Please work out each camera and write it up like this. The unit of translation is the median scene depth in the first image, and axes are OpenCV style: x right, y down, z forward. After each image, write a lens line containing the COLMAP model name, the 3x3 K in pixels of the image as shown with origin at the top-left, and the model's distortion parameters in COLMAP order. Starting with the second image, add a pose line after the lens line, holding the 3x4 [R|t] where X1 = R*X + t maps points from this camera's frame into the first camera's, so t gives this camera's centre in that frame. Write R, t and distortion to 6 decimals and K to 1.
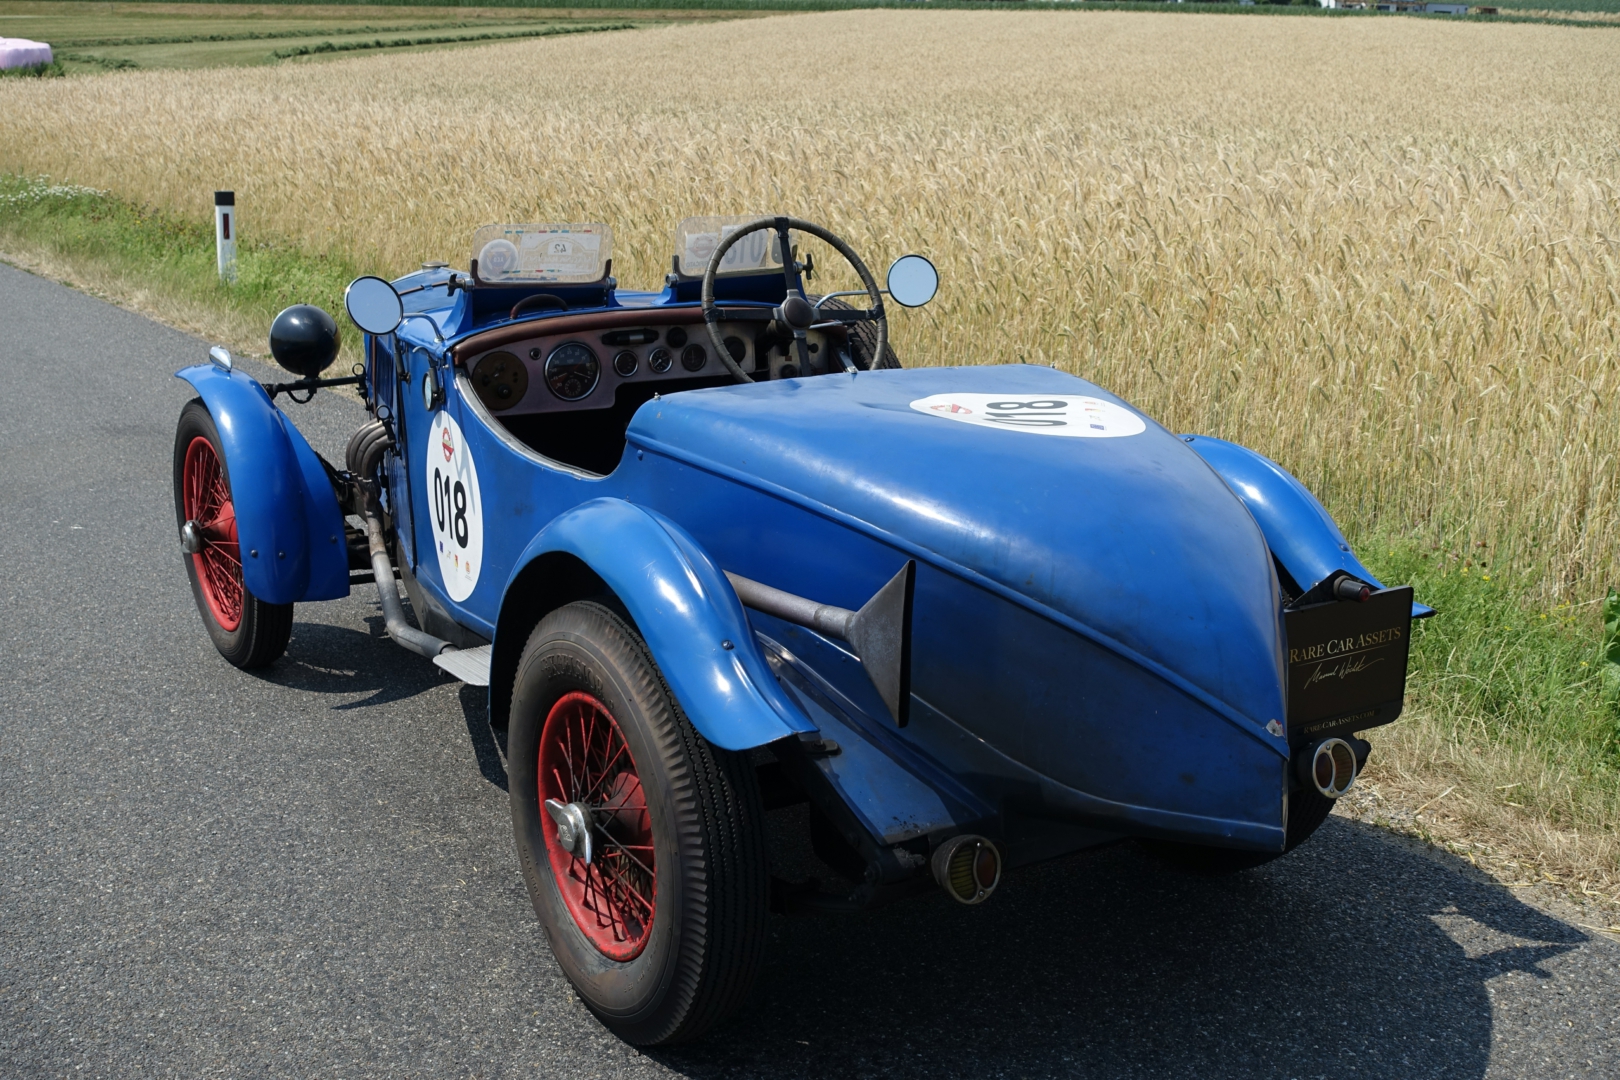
lens RADIAL K [[1873.0, 0, 804.2], [0, 1873.0, 544.7], [0, 0, 1]] dist [-0.014351, 0.000000]
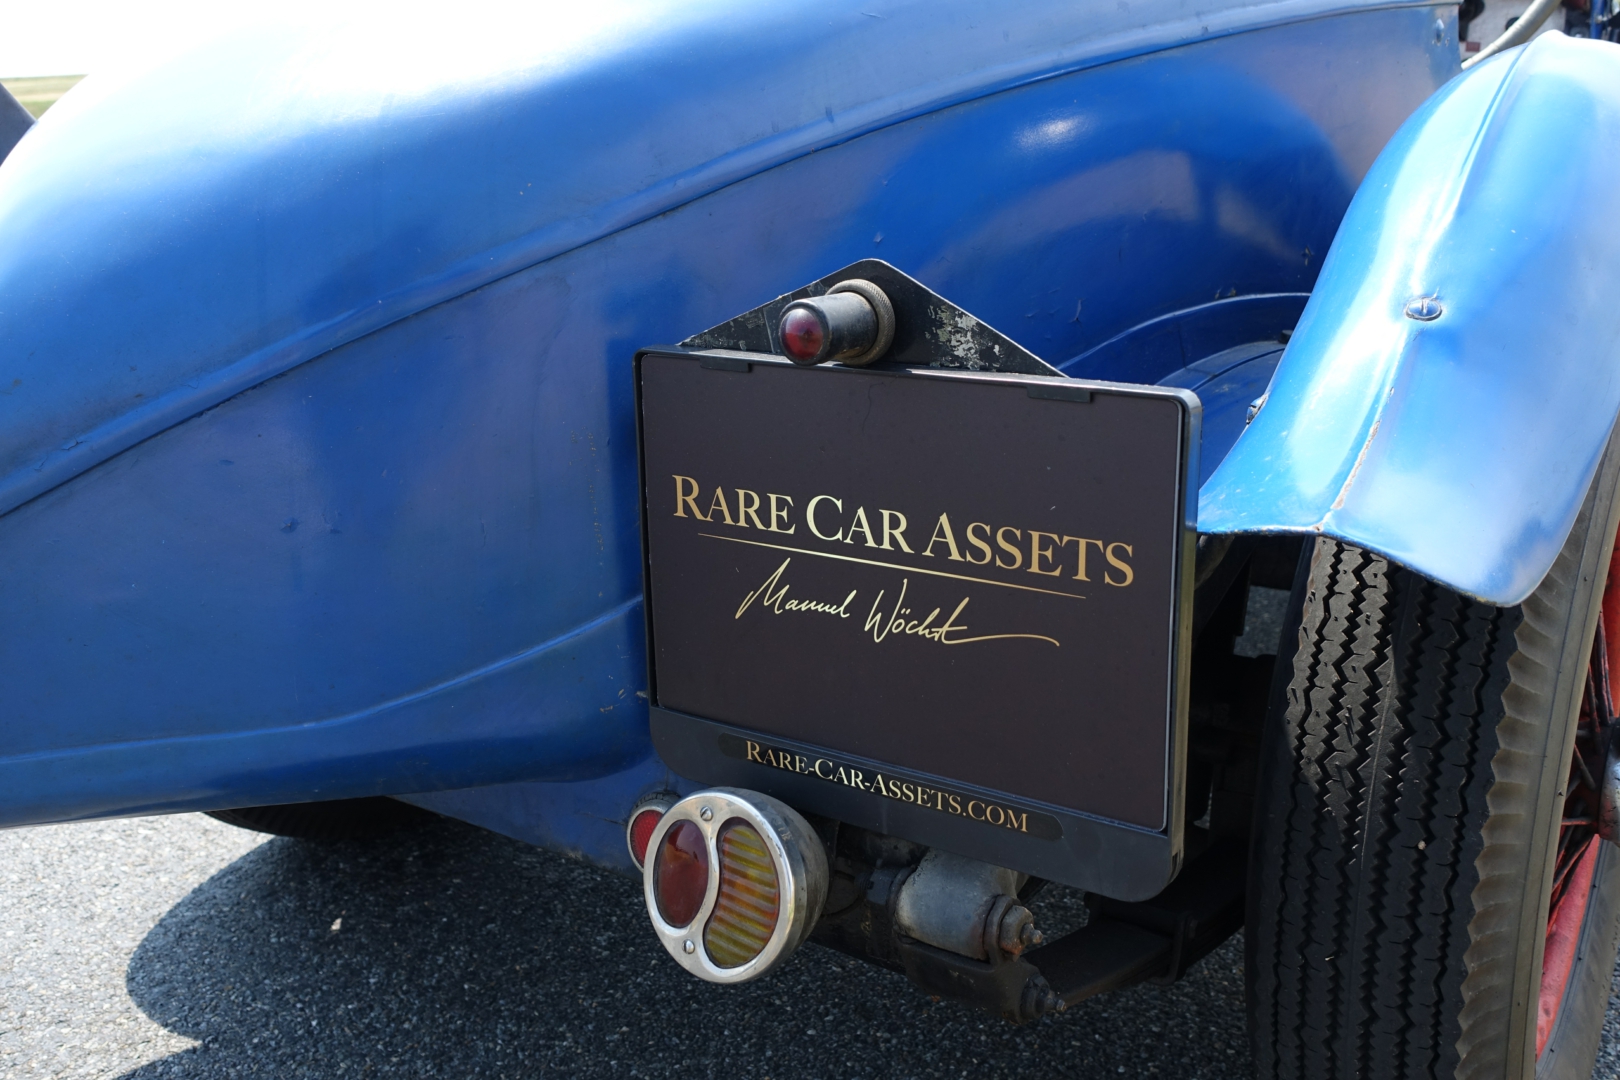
lens RADIAL K [[1543.4, 0, 813.5], [0, 1543.4, 541.7], [0, 0, 1]] dist [-0.010584, 0.000000]
pose [[0.396069, 0.229013, -0.889203, 0.384249], [-0.209351, 0.965415, 0.155392, 0.015207], [0.894037, 0.124610, 0.430315, 0.678992]]
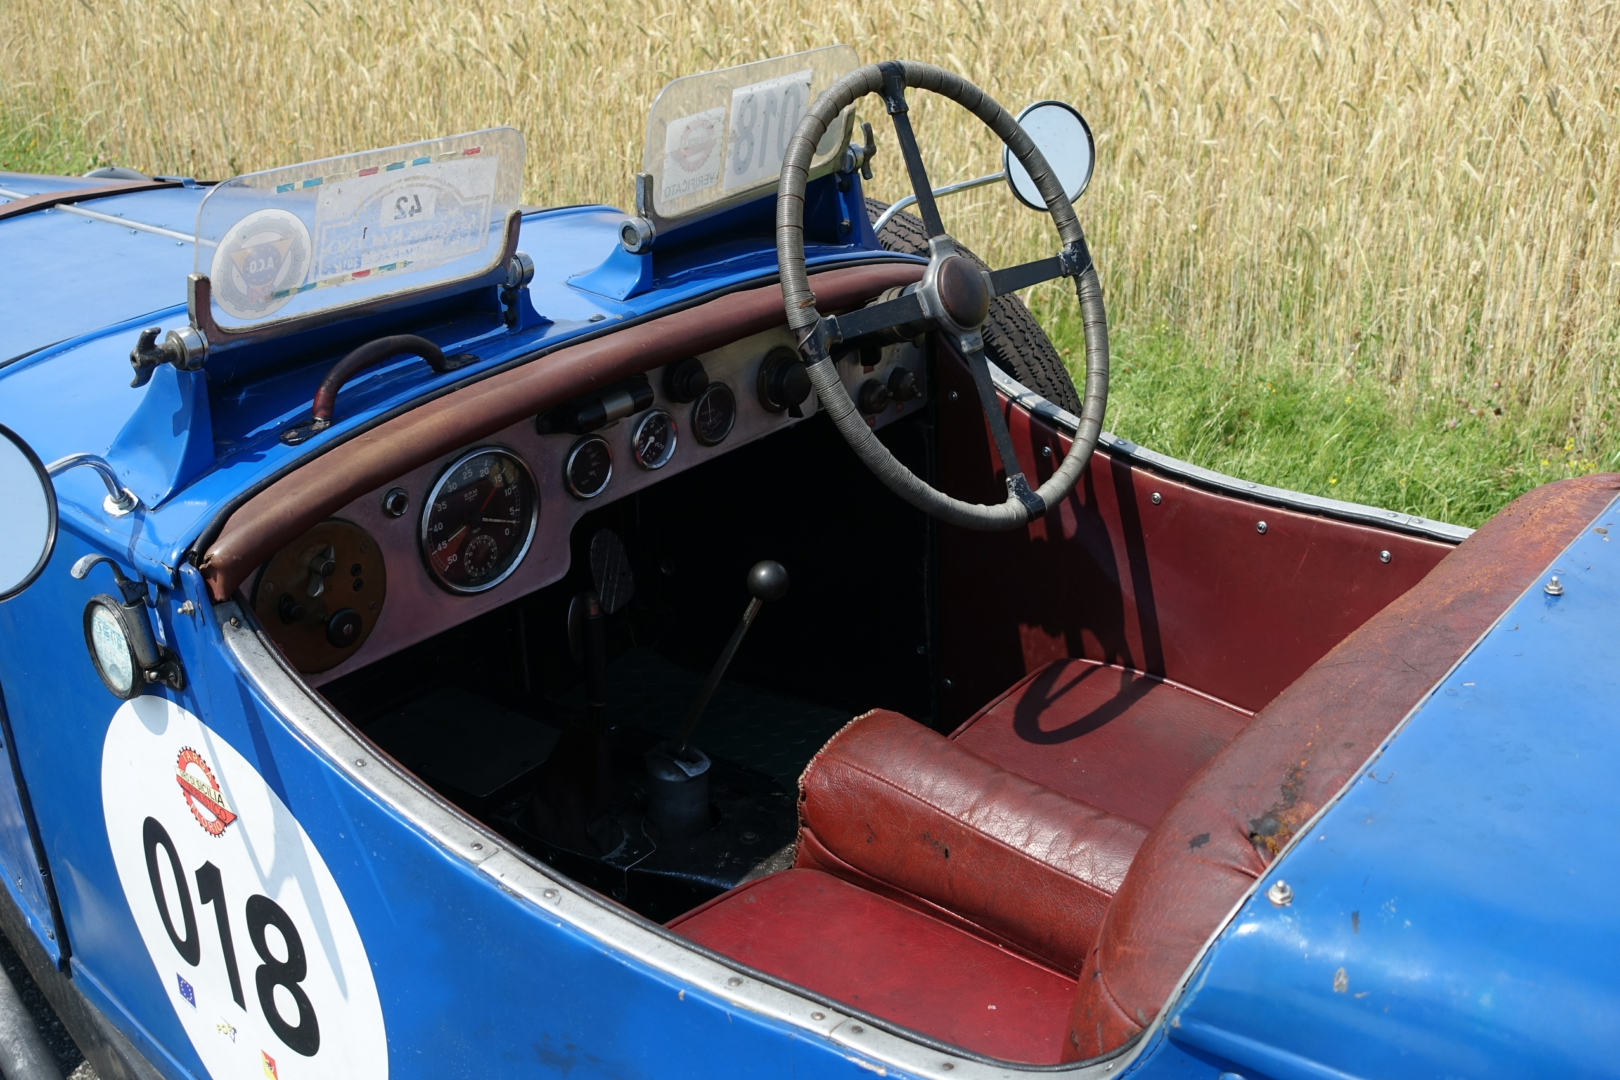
lens RADIAL K [[1873.0, 0, 818.4], [0, 1873.0, 536.9], [0, 0, 1]] dist [-0.014351, 0.000000]
pose [[0.933952, -0.158328, 0.320416, -0.183086], [0.101547, 0.977128, 0.186842, -0.154506], [-0.342670, -0.141965, 0.928668, 0.611790]]
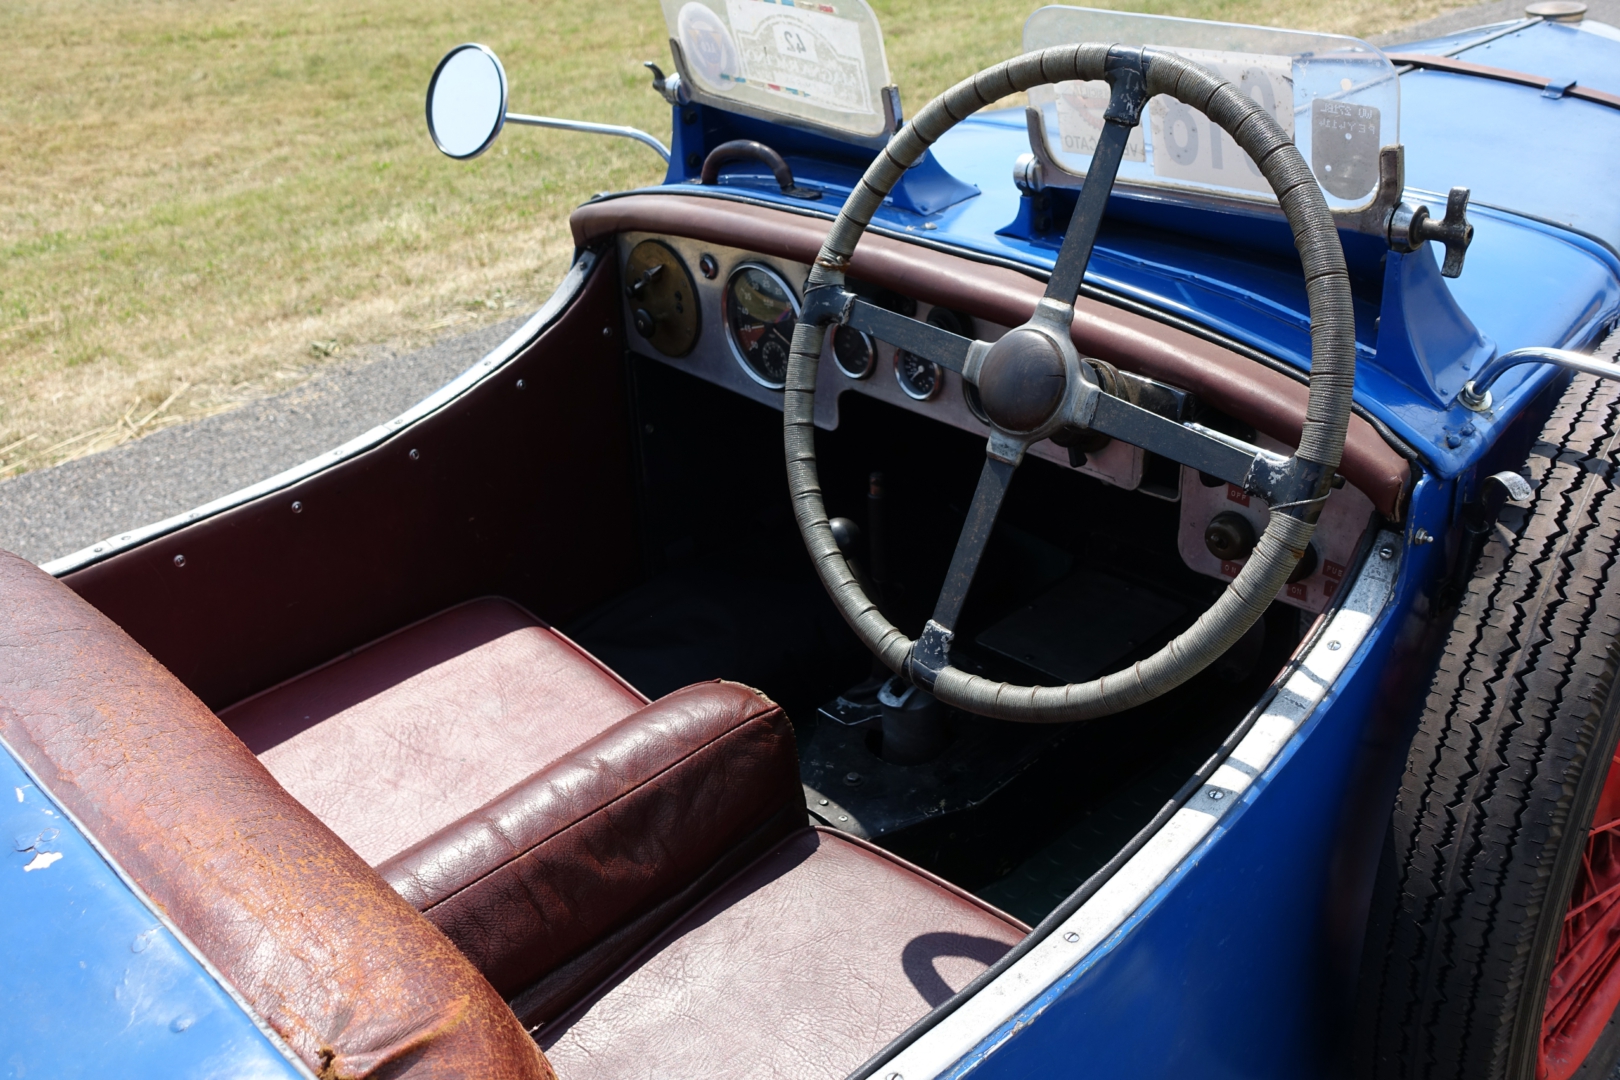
lens RADIAL K [[1543.4, 0, 798.4], [0, 1543.4, 538.9], [0, 0, 1]] dist [-0.010584, 0.000000]
pose [[0.205505, 0.443660, -0.872315, 0.224268], [-0.173795, 0.893717, 0.413601, -0.201447], [0.963101, 0.066607, 0.260769, 0.912009]]
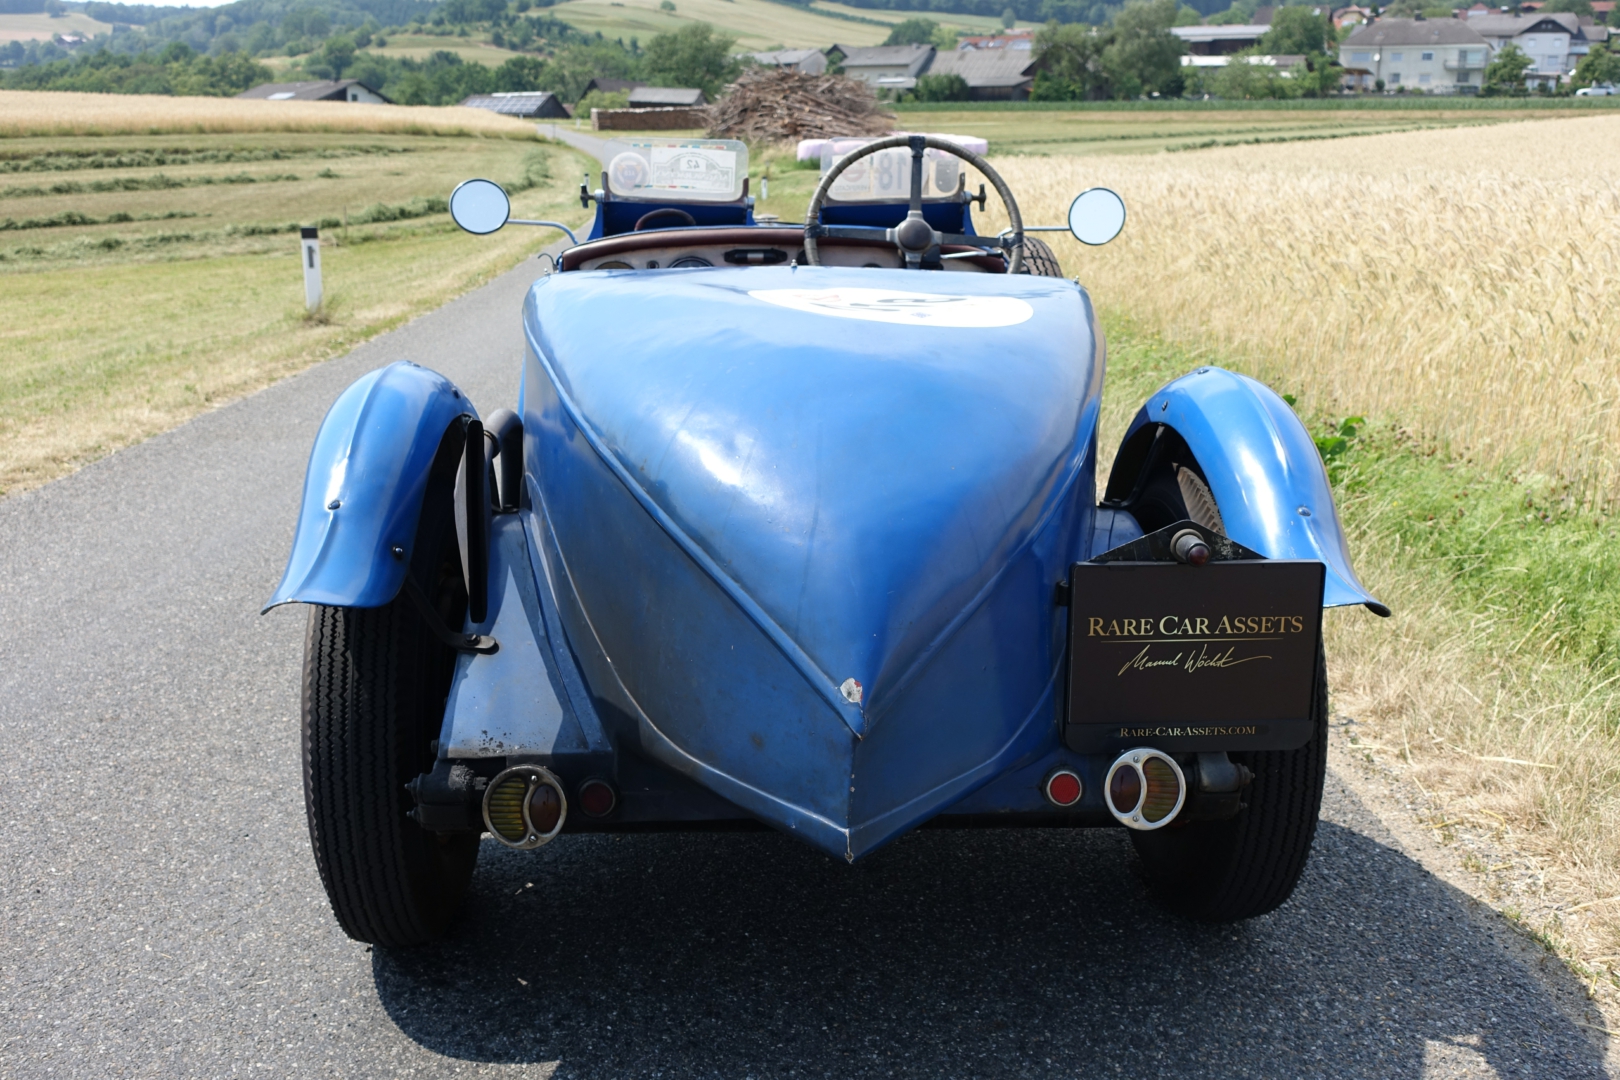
lens RADIAL K [[1543.4, 0, 803.5], [0, 1543.4, 540.1], [0, 0, 1]] dist [-0.010584, 0.000000]
pose [[0.873915, 0.110095, -0.473446, 0.334849], [-0.115697, 0.993132, 0.017383, 0.020932], [0.472109, 0.039585, 0.880651, 0.303750]]
